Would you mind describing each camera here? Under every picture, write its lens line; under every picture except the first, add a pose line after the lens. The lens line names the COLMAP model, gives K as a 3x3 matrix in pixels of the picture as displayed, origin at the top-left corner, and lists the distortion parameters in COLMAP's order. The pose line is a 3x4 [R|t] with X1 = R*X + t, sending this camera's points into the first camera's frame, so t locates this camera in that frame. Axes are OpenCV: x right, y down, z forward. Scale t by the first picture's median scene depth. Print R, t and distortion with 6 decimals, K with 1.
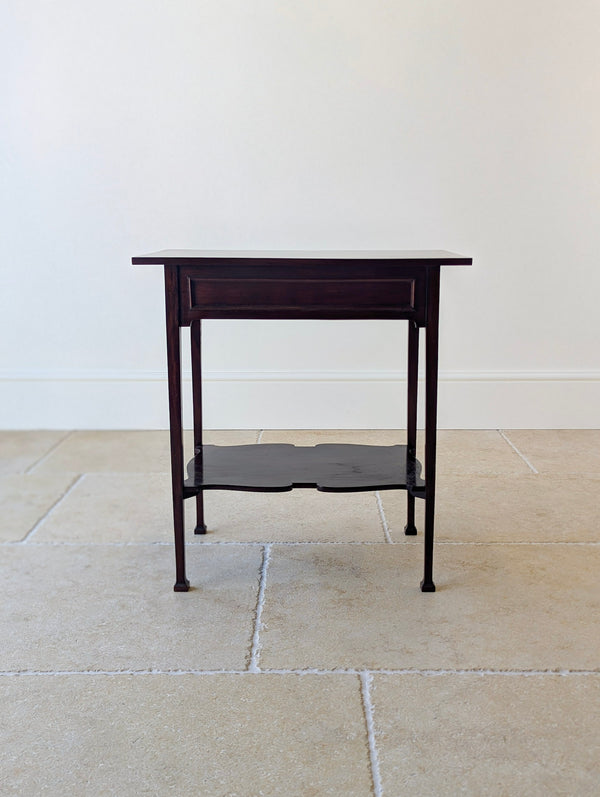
lens RADIAL K [[853.2, 0, 306.4], [0, 853.2, 441.3], [0, 0, 1]] dist [0.036907, 0.000000]
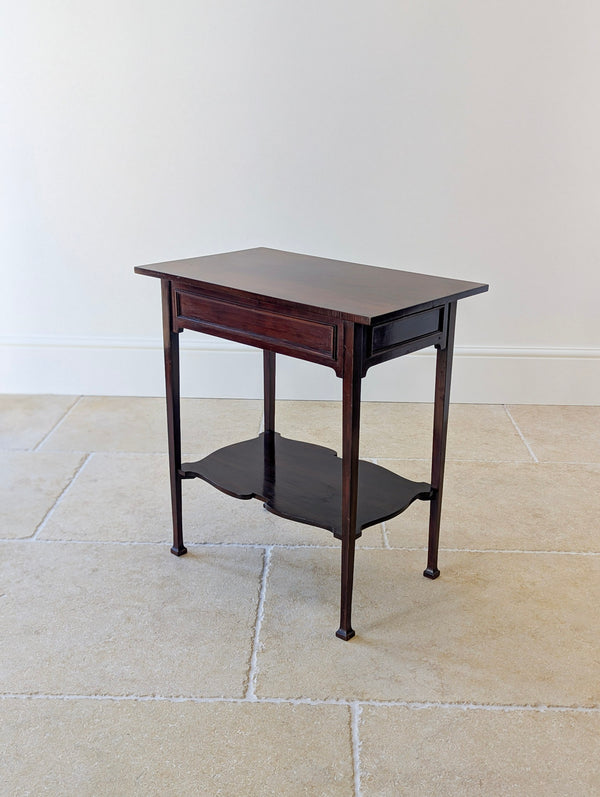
lens RADIAL K [[853.2, 0, 307.5], [0, 853.2, 465.7], [0, 0, 1]] dist [0.036907, 0.000000]
pose [[0.999725, 0.021203, -0.010045, 0.013000], [-0.019507, 0.989056, 0.146243, -0.164443], [0.013036, -0.146007, 0.989198, -0.009529]]
